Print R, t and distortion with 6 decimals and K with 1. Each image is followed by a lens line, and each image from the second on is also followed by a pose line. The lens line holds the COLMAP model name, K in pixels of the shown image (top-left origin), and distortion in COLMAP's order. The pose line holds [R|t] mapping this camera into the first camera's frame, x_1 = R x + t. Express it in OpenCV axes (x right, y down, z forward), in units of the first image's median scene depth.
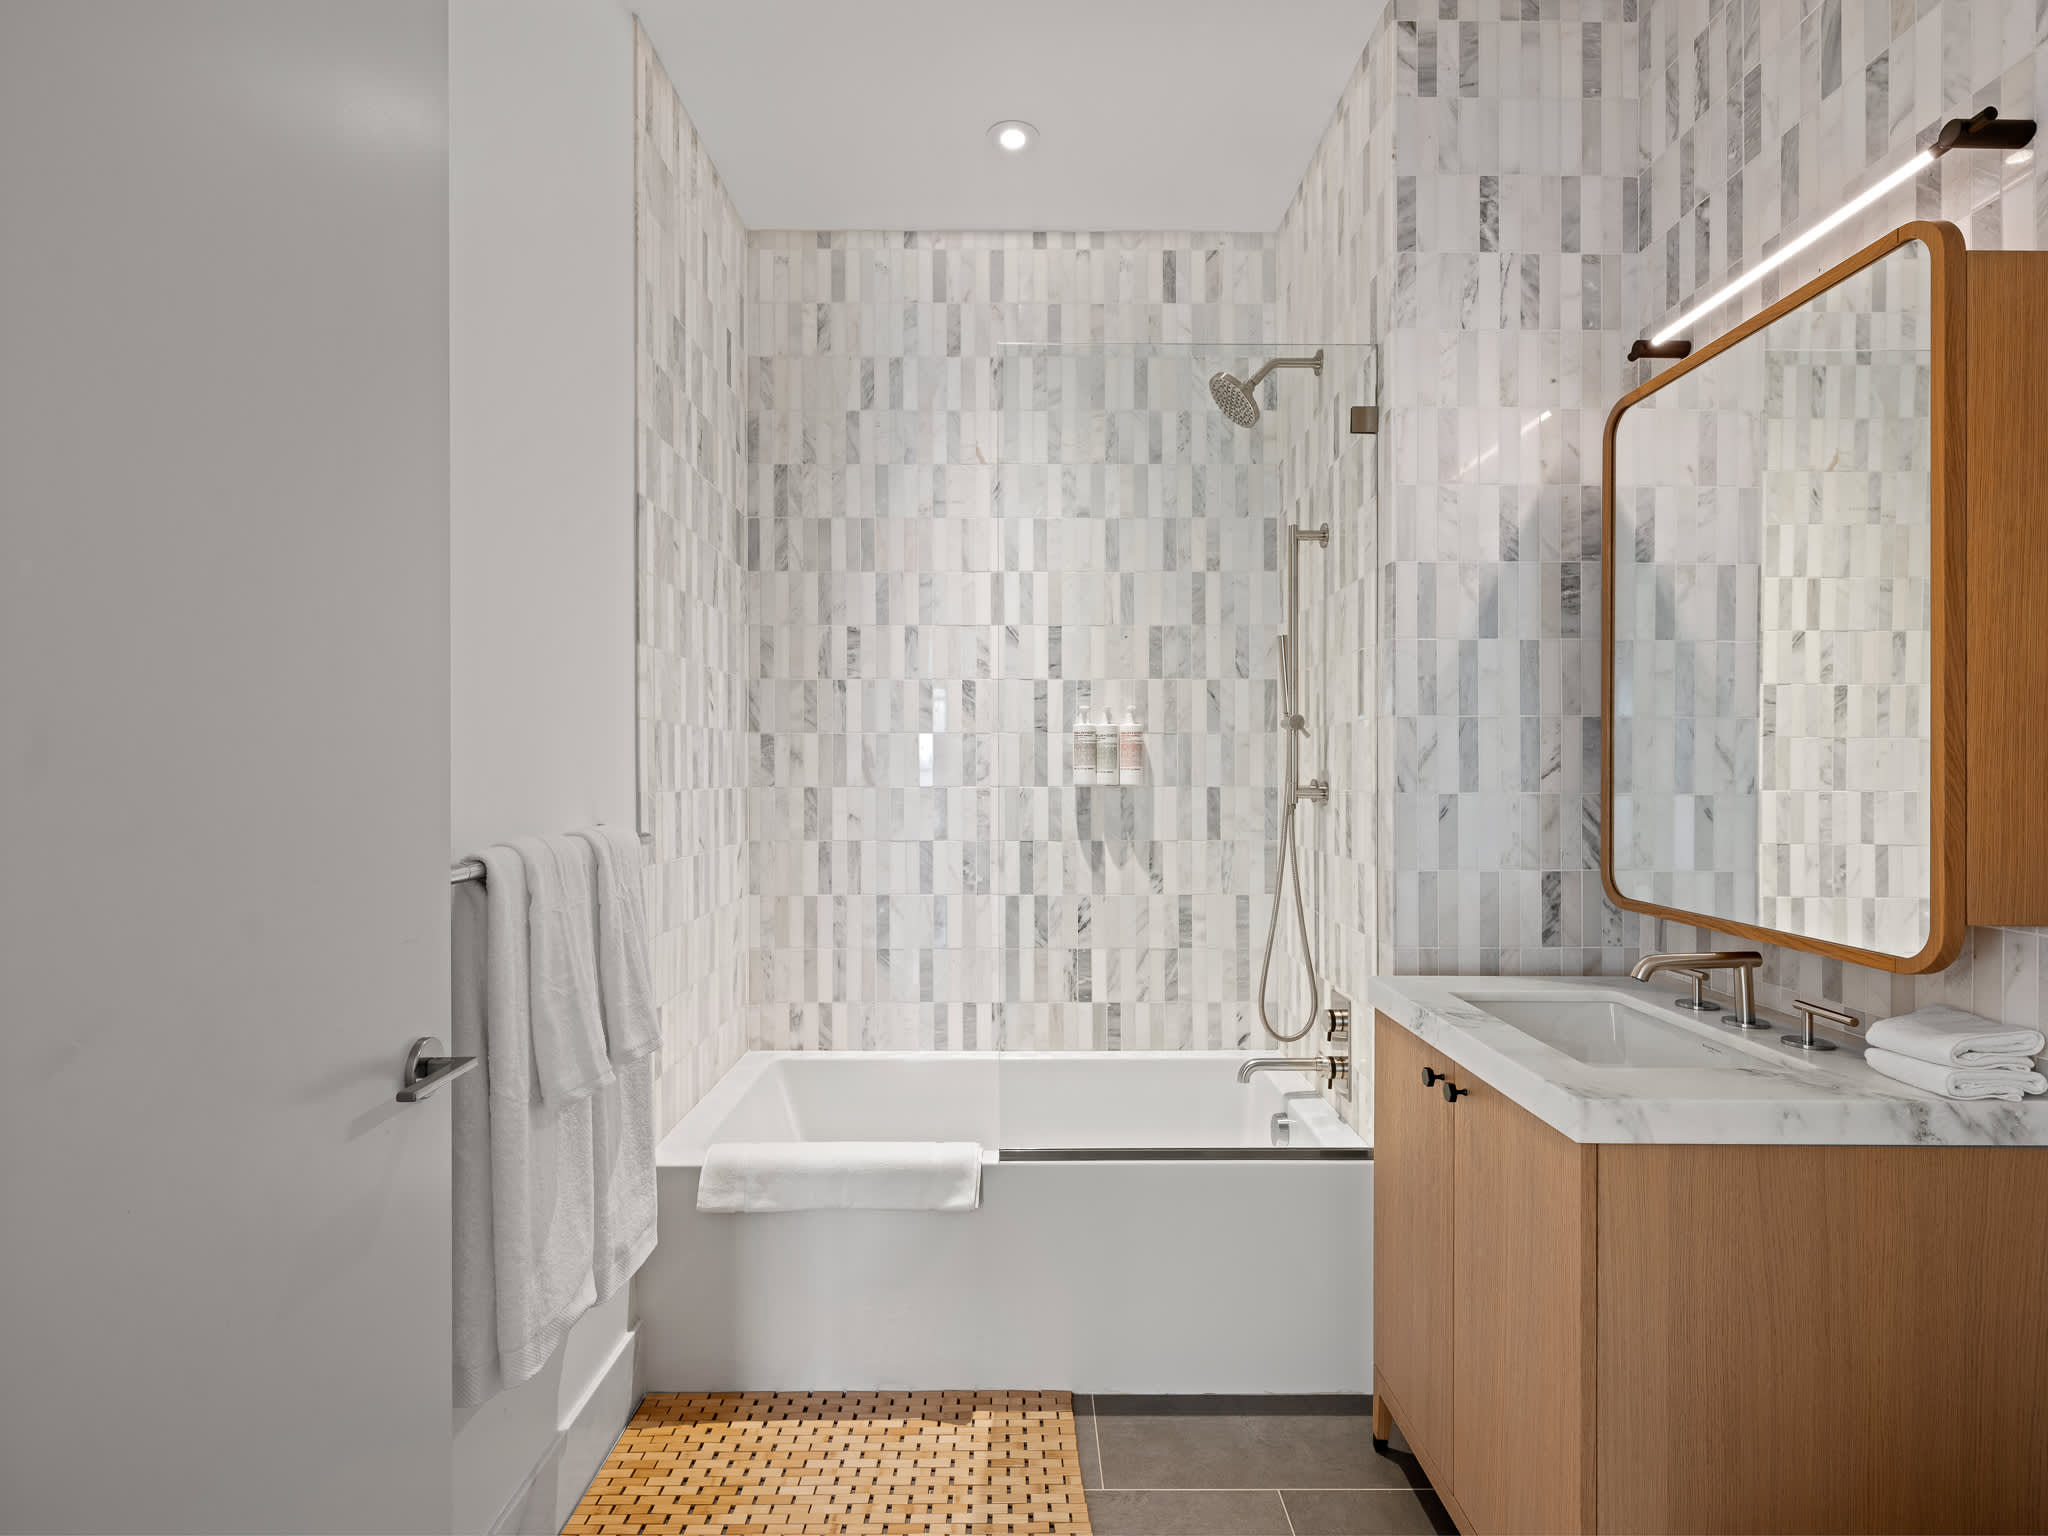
lens RADIAL K [[1011.0, 0, 1022.9], [0, 1011.0, 769.3], [0, 0, 1]] dist [0.002075, -0.001526]
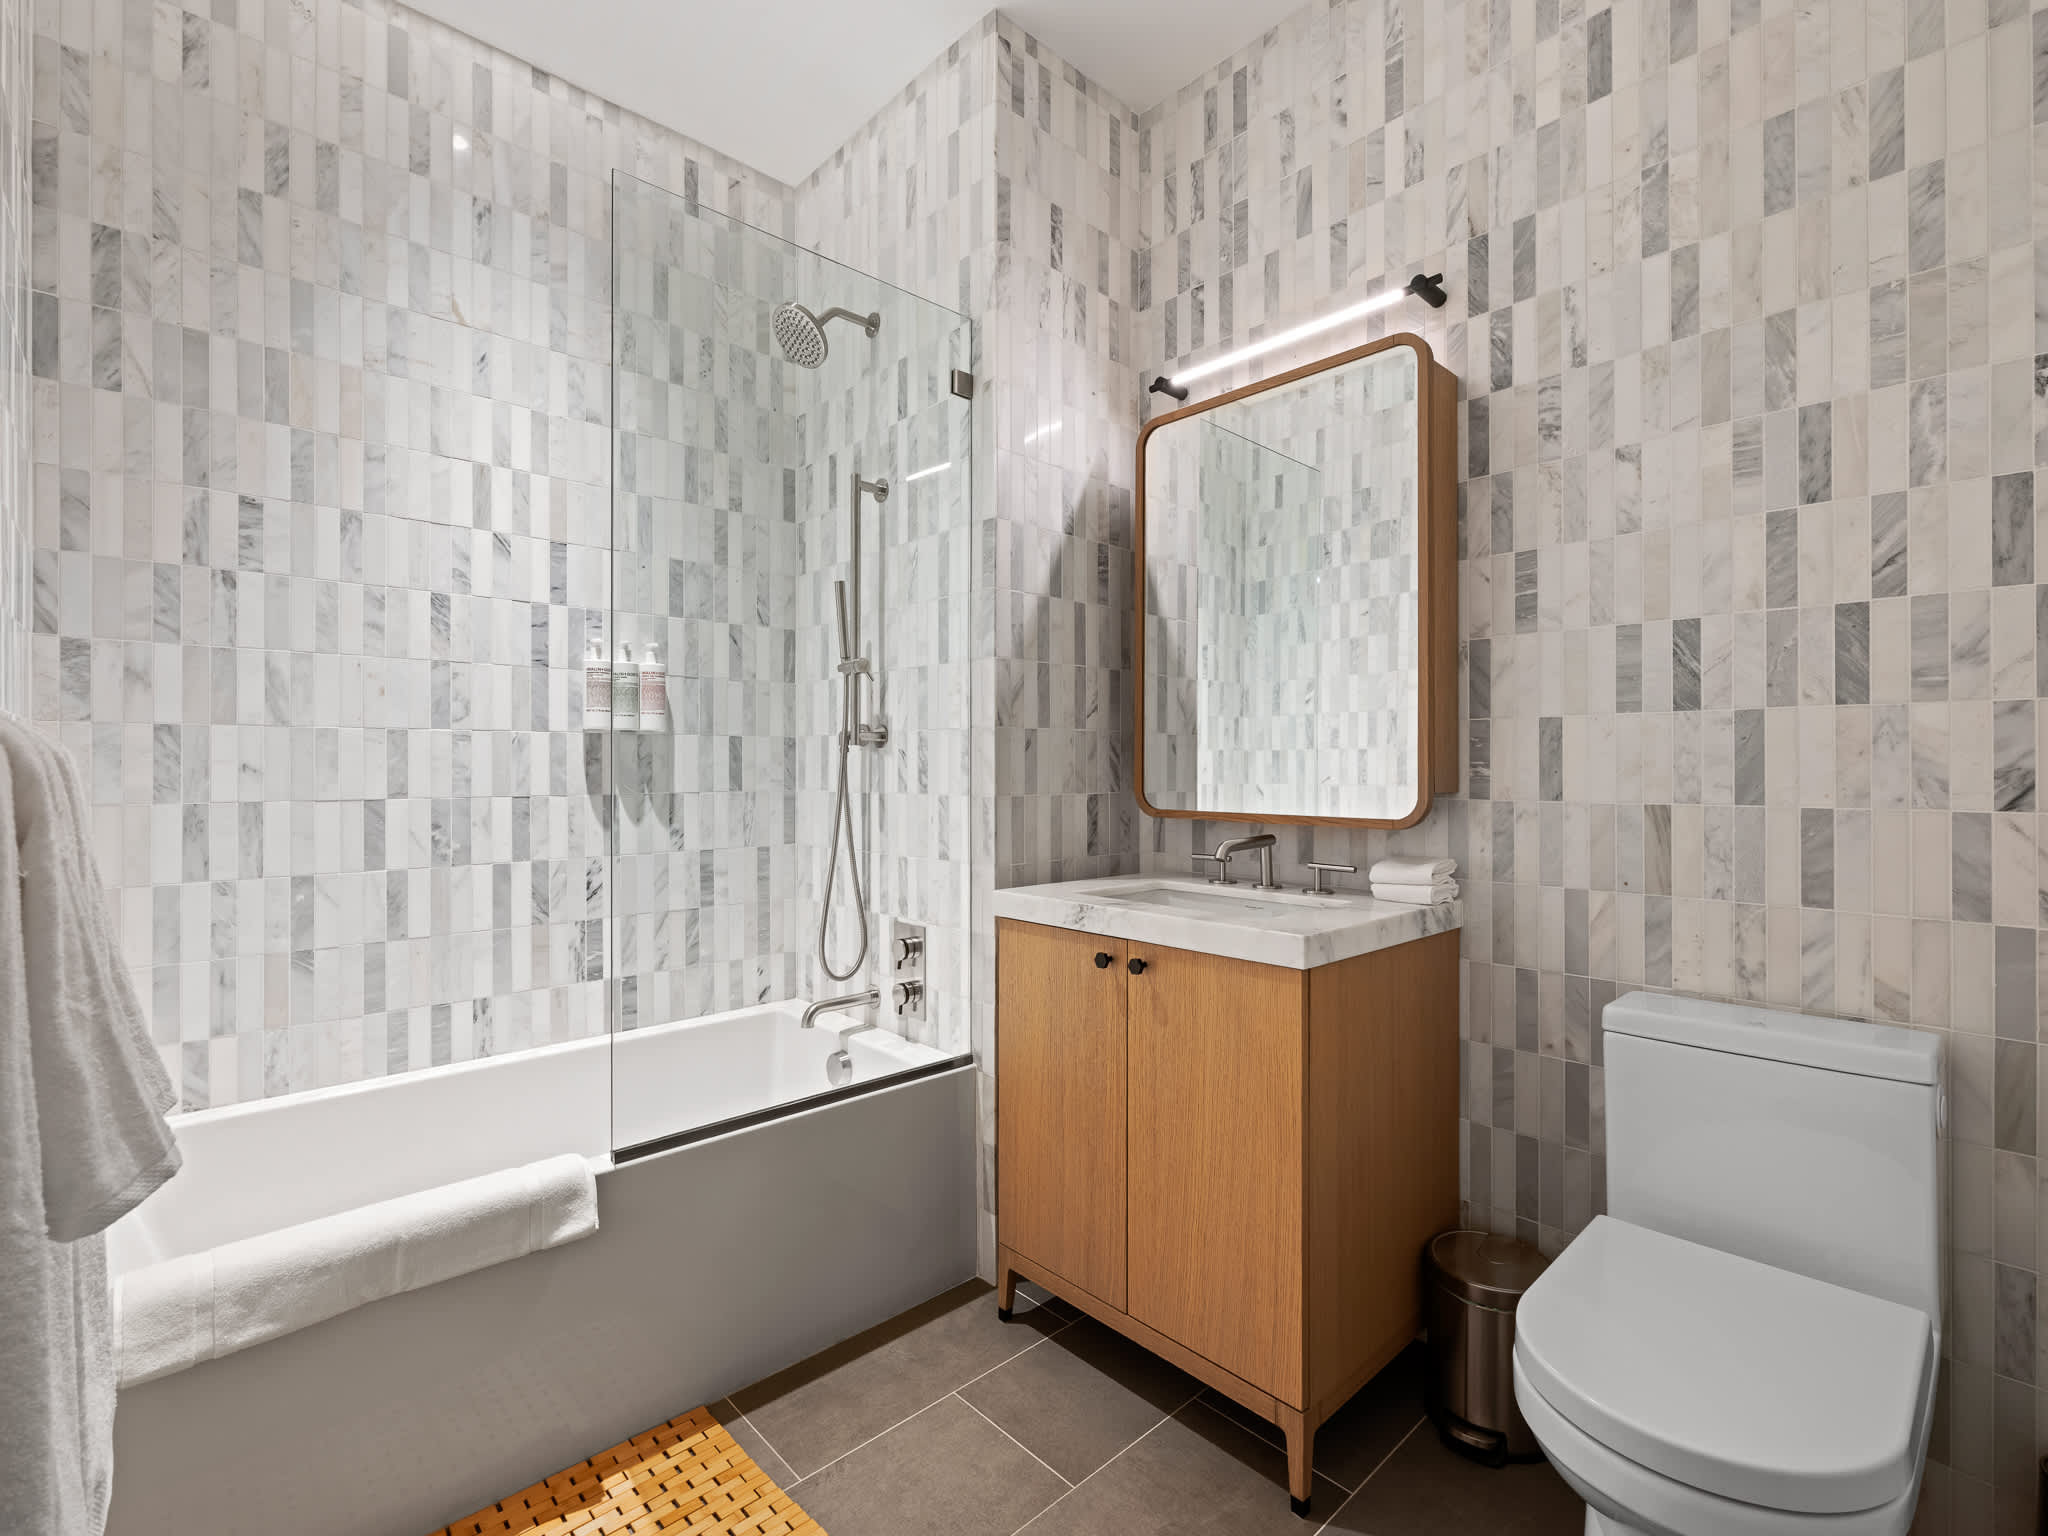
lens RADIAL K [[935.5, 0, 1023.9], [0, 935.5, 767.0], [0, 0, 1]] dist [-0.008572, 0.003047]
pose [[0.731459, -0.000777, 0.681885, -0.248926], [0.002326, 0.999996, -0.001356, 0.056156], [-0.681882, 0.002578, 0.731458, 0.185891]]
